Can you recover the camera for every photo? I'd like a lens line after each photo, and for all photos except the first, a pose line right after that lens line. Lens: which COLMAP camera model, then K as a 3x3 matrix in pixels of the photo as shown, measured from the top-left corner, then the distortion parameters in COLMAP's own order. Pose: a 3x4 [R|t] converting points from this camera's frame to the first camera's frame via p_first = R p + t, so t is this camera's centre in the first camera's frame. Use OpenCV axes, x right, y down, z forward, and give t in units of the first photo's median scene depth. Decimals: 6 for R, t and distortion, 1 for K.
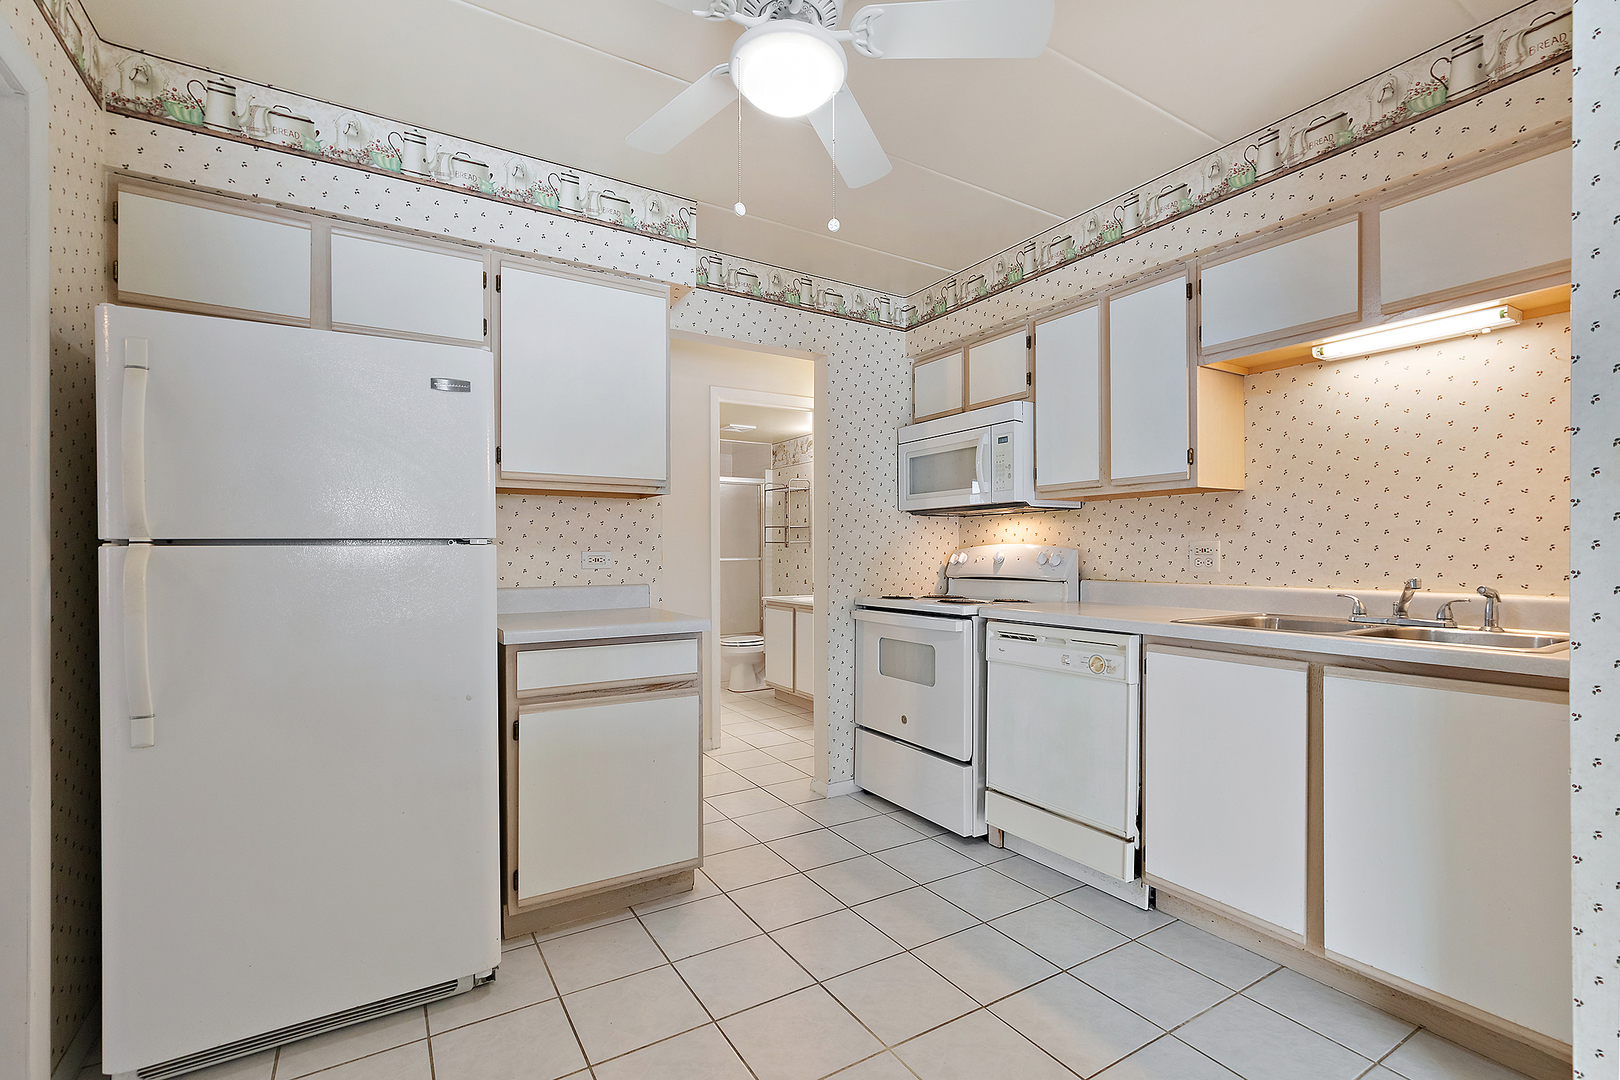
lens RADIAL K [[723.5, 0, 810.1], [0, 723.5, 552.2], [0, 0, 1]] dist [-0.001286, 0.000381]
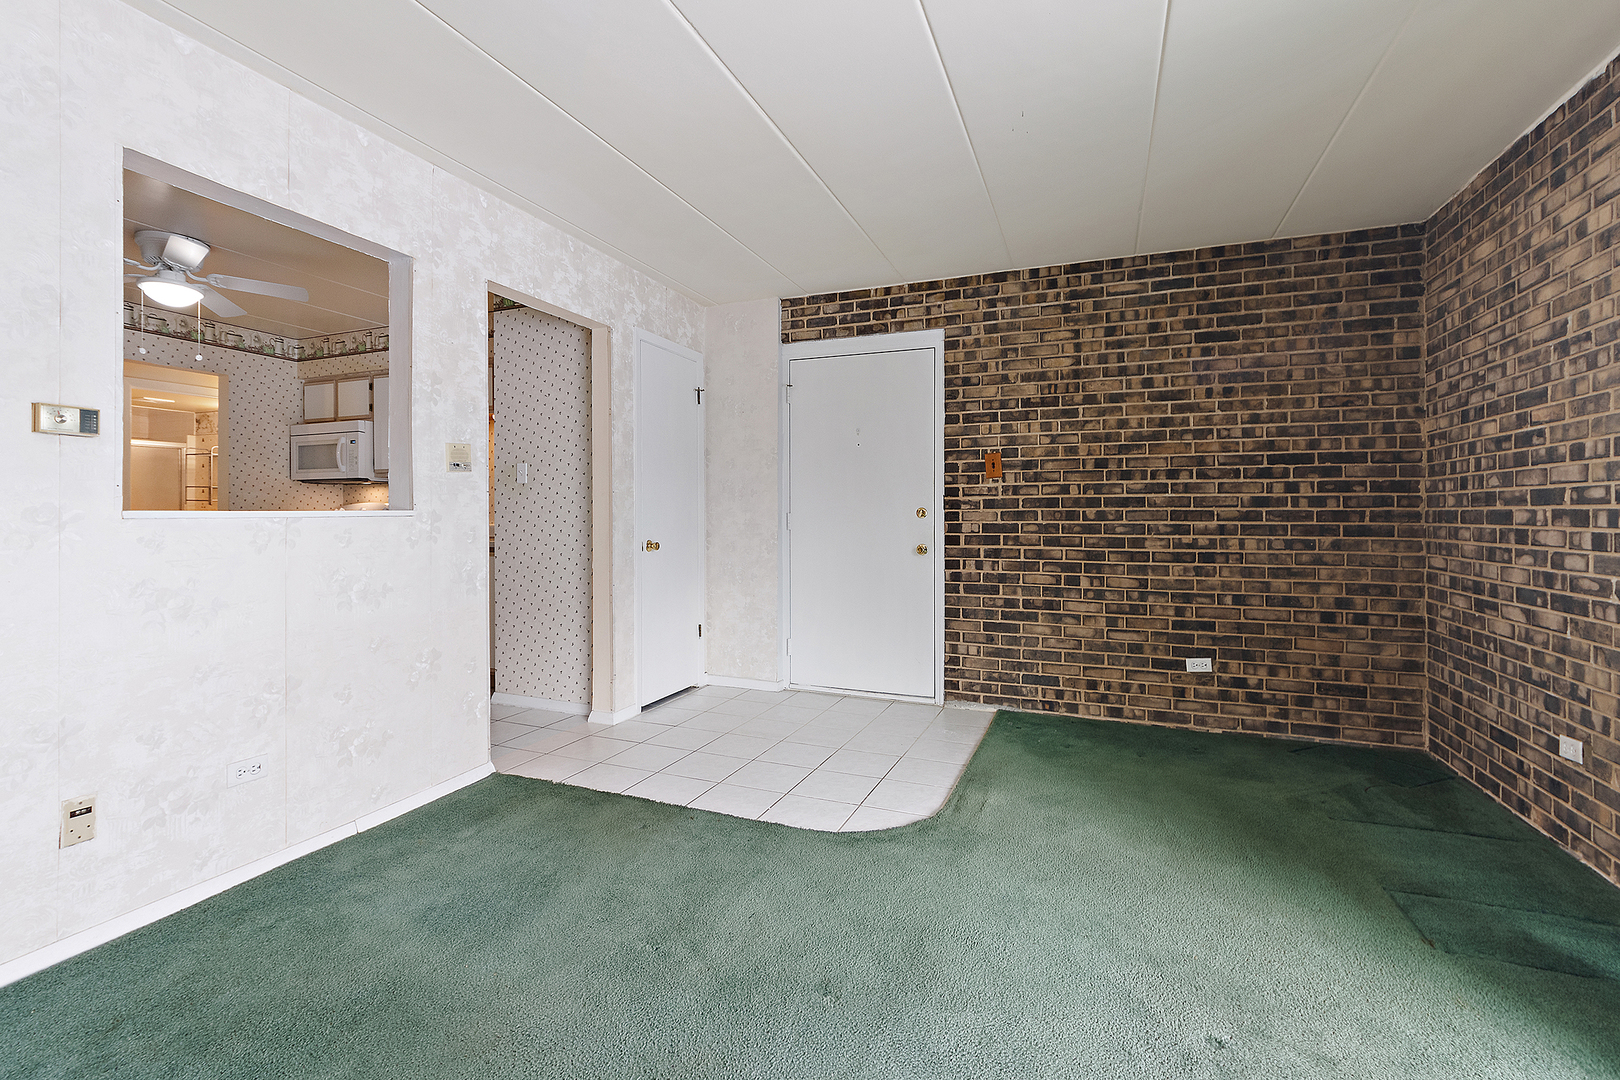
lens RADIAL K [[722.8, 0, 805.3], [0, 722.8, 514.5], [0, 0, 1]] dist [-0.003017, -0.000409]
pose [[0.810323, 0.001358, 0.585982, 0.129689], [-0.000764, 0.999999, -0.001261, 0.019484], [-0.585983, 0.000574, 0.810323, -1.008868]]
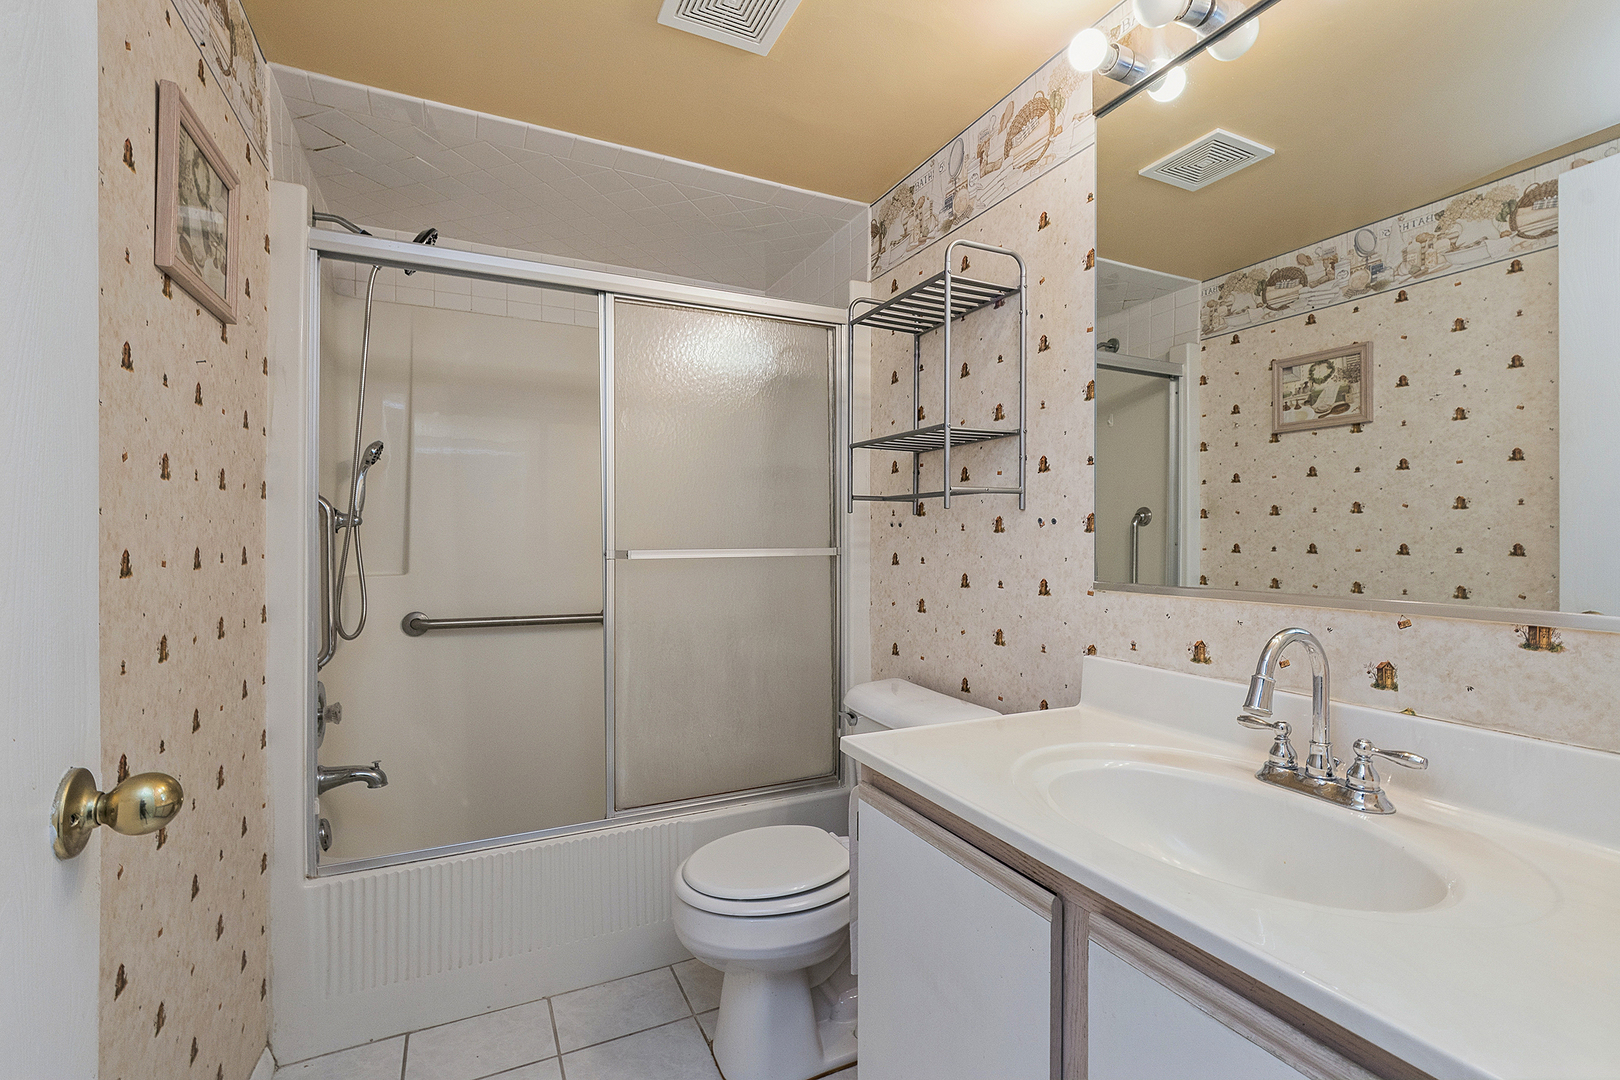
lens RADIAL K [[738.8, 0, 805.0], [0, 738.8, 541.1], [0, 0, 1]] dist [-0.002176, -0.000250]
pose [[0.994365, 0.003024, -0.105968, -0.101630], [-0.002884, 0.999995, 0.001480, 0.008941], [0.105972, -0.001166, 0.994368, 1.457928]]
